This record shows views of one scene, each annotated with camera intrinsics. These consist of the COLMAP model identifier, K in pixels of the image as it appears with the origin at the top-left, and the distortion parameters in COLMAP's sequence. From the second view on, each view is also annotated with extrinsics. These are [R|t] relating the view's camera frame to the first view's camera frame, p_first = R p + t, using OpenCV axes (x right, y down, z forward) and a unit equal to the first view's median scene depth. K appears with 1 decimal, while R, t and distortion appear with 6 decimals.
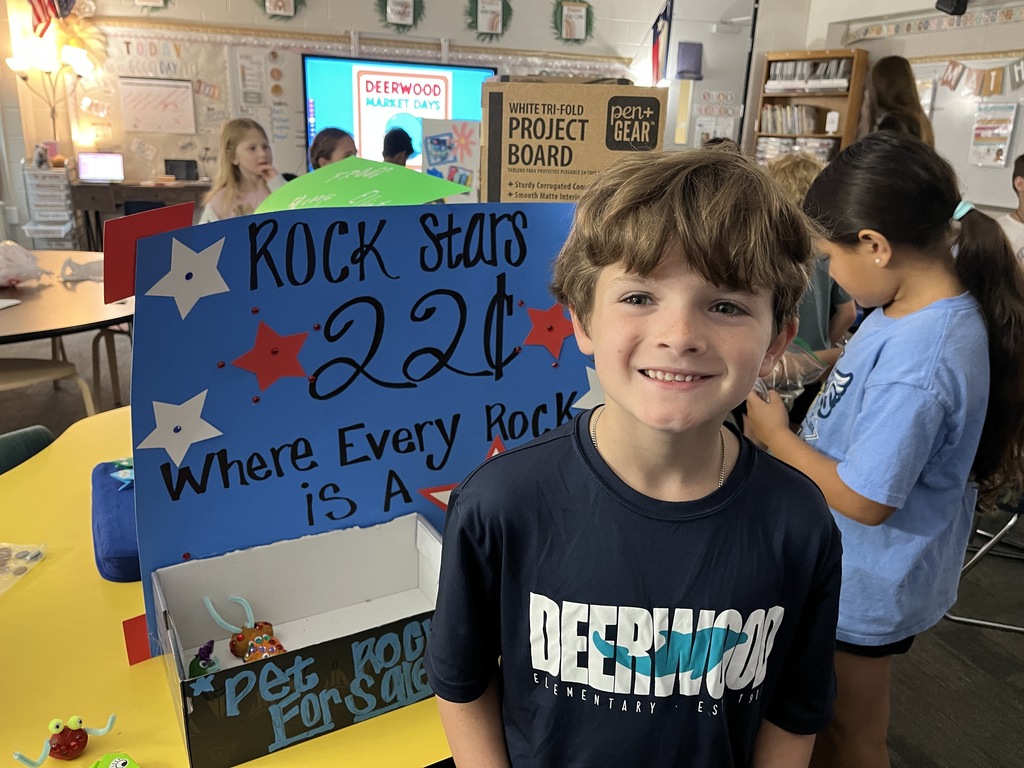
lens RADIAL K [[772.8, 0, 510.5], [0, 772.8, 387.7], [0, 0, 1]] dist [0.038021, -0.072753]
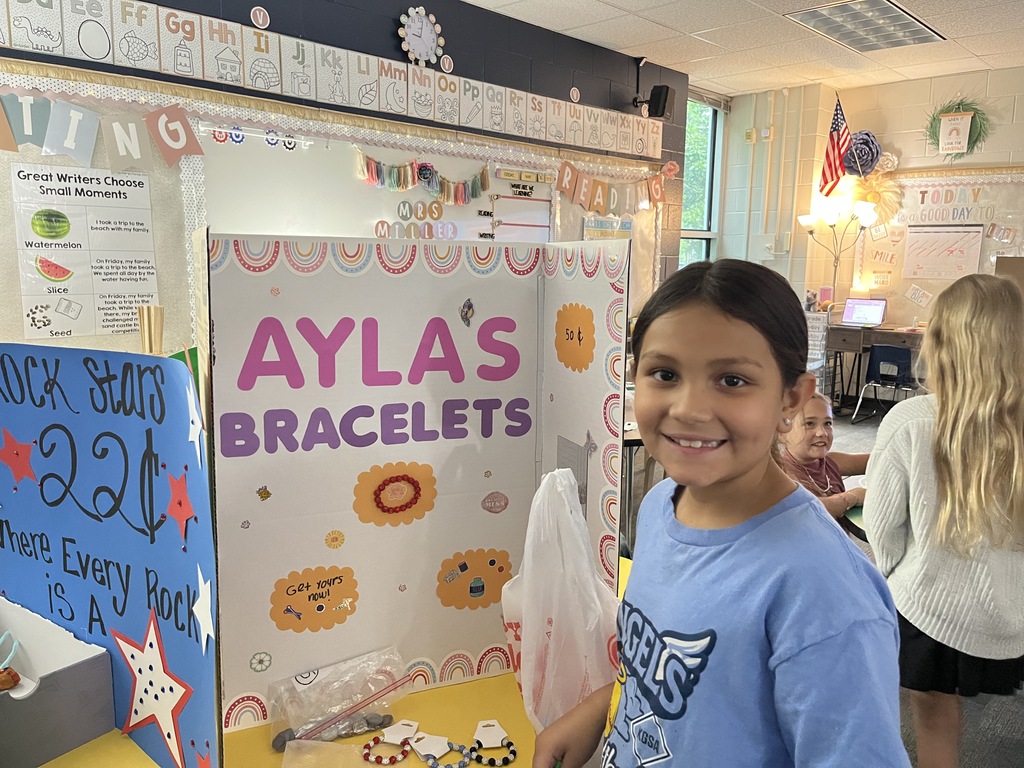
lens RADIAL K [[772.8, 0, 511.4], [0, 772.8, 376.2], [0, 0, 1]] dist [0.038021, -0.072753]
pose [[0.476328, 0.100404, -0.873516, 0.159243], [-0.266398, 0.963244, -0.034549, -0.046488], [0.837940, 0.249160, 0.485567, 0.143258]]
